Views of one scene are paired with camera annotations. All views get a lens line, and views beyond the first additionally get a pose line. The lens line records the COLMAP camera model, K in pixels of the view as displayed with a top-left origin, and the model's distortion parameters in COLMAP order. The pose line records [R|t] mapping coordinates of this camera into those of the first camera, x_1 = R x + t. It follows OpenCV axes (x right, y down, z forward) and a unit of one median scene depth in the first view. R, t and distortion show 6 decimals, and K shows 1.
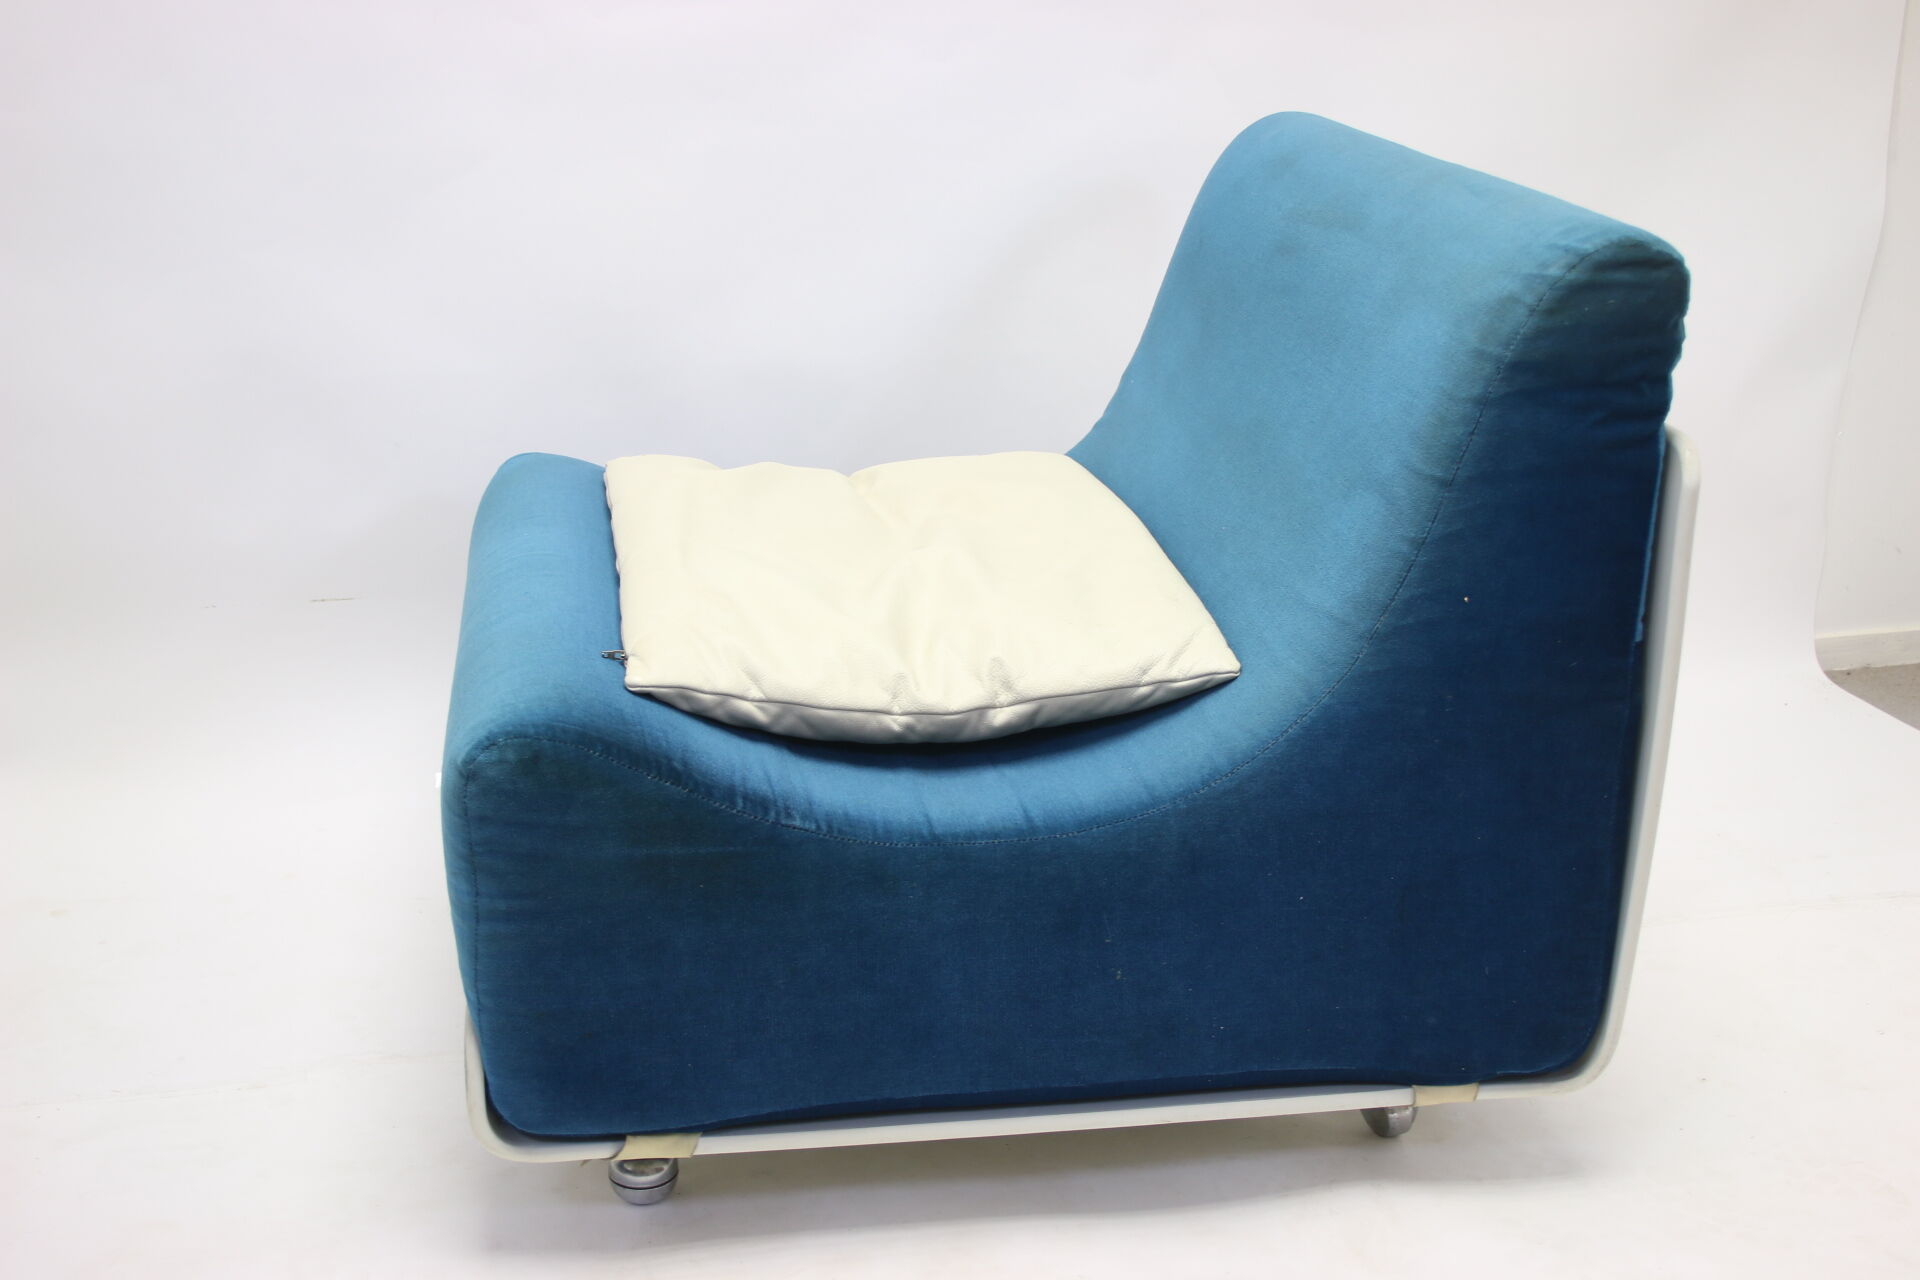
lens RADIAL K [[2294.4, 0, 959.8], [0, 2294.4, 635.6], [0, 0, 1]] dist [-0.036785, 0.000000]
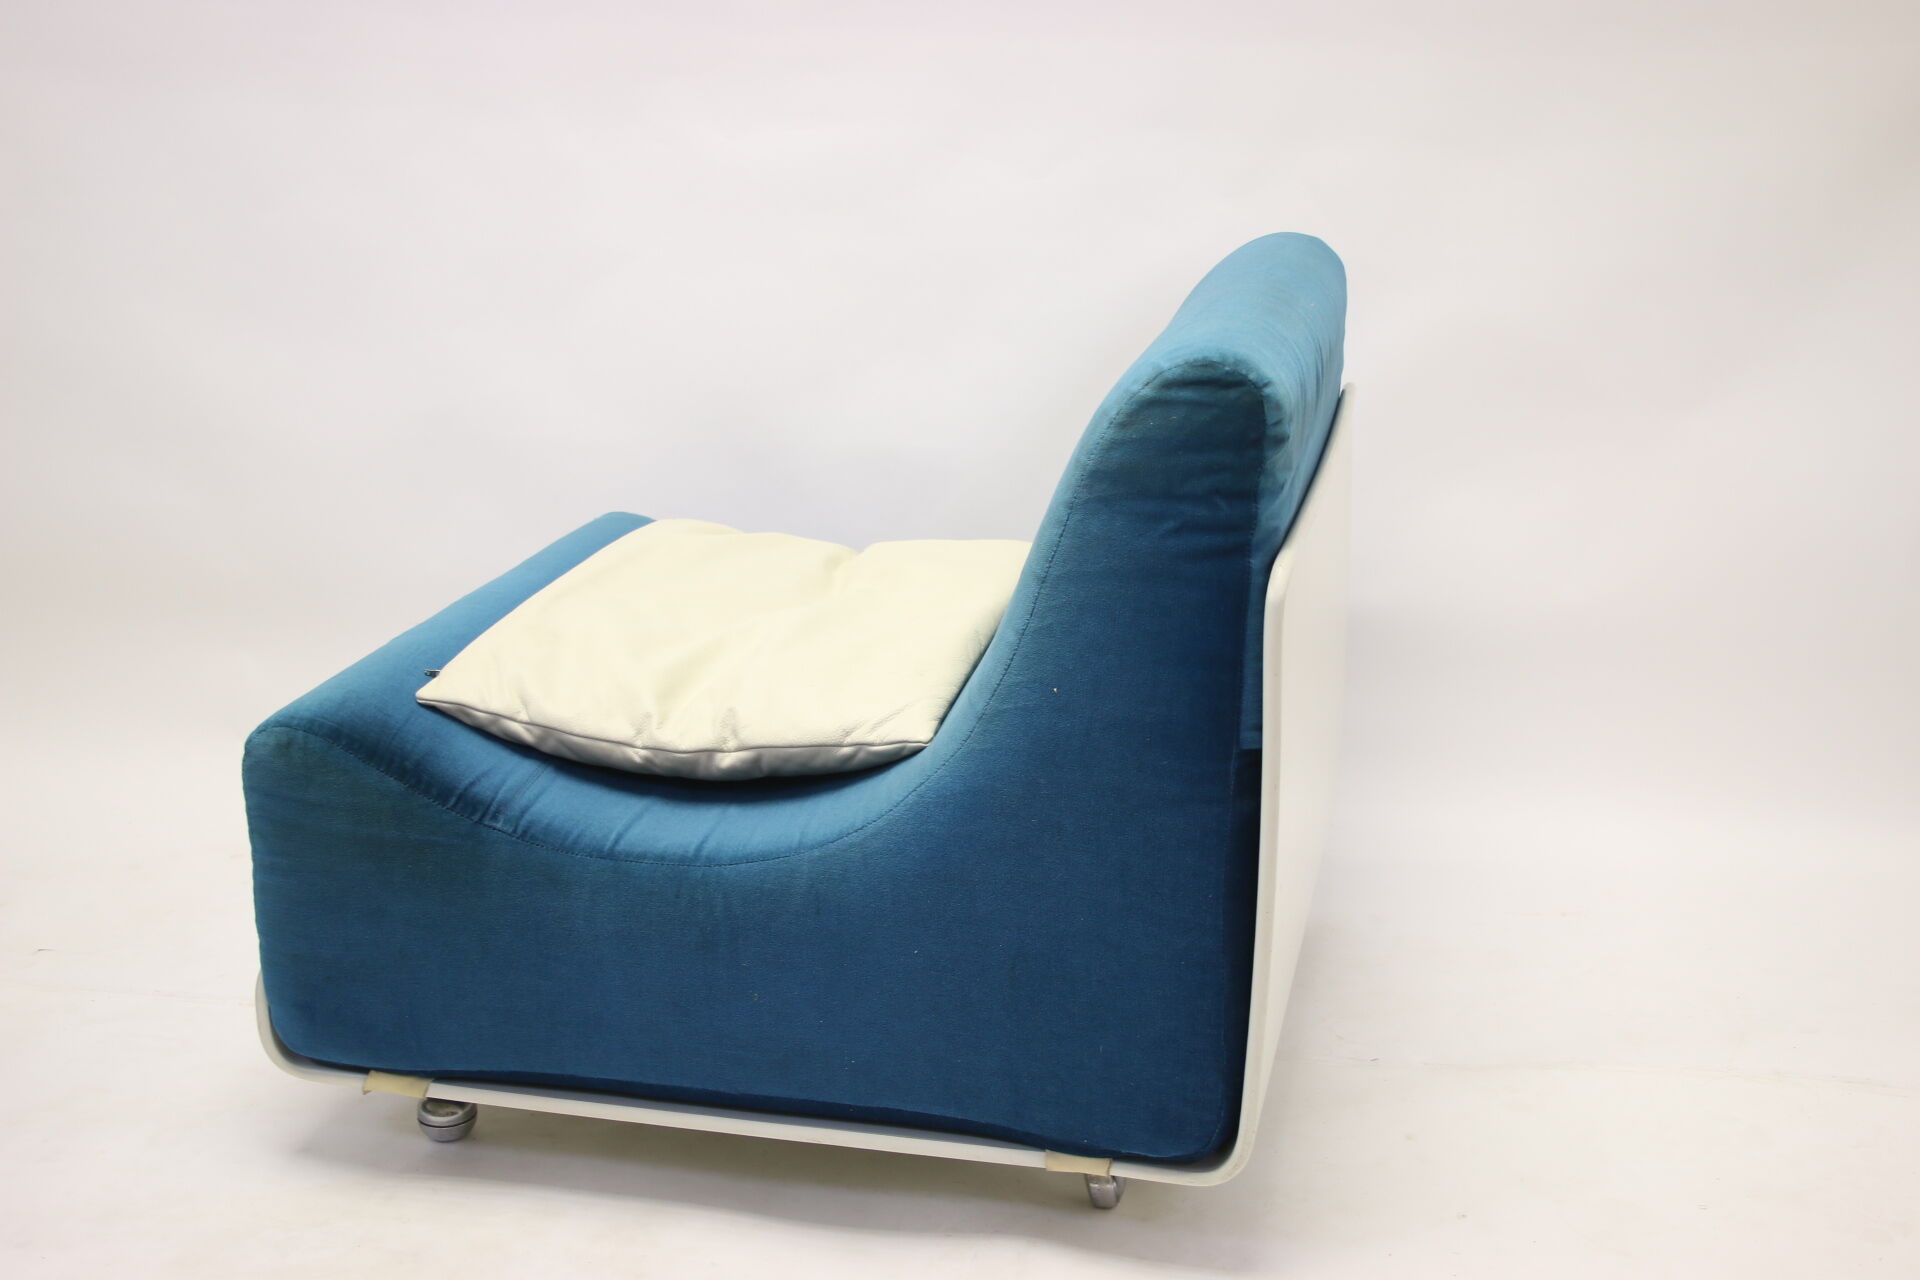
lens RADIAL K [[2294.4, 0, 963.8], [0, 2294.4, 645.9], [0, 0, 1]] dist [-0.036785, 0.000000]
pose [[0.919523, 0.085640, -0.383592, 0.569937], [-0.100318, 0.994786, -0.018380, -0.011995], [0.380018, 0.055382, 0.923320, -0.003438]]
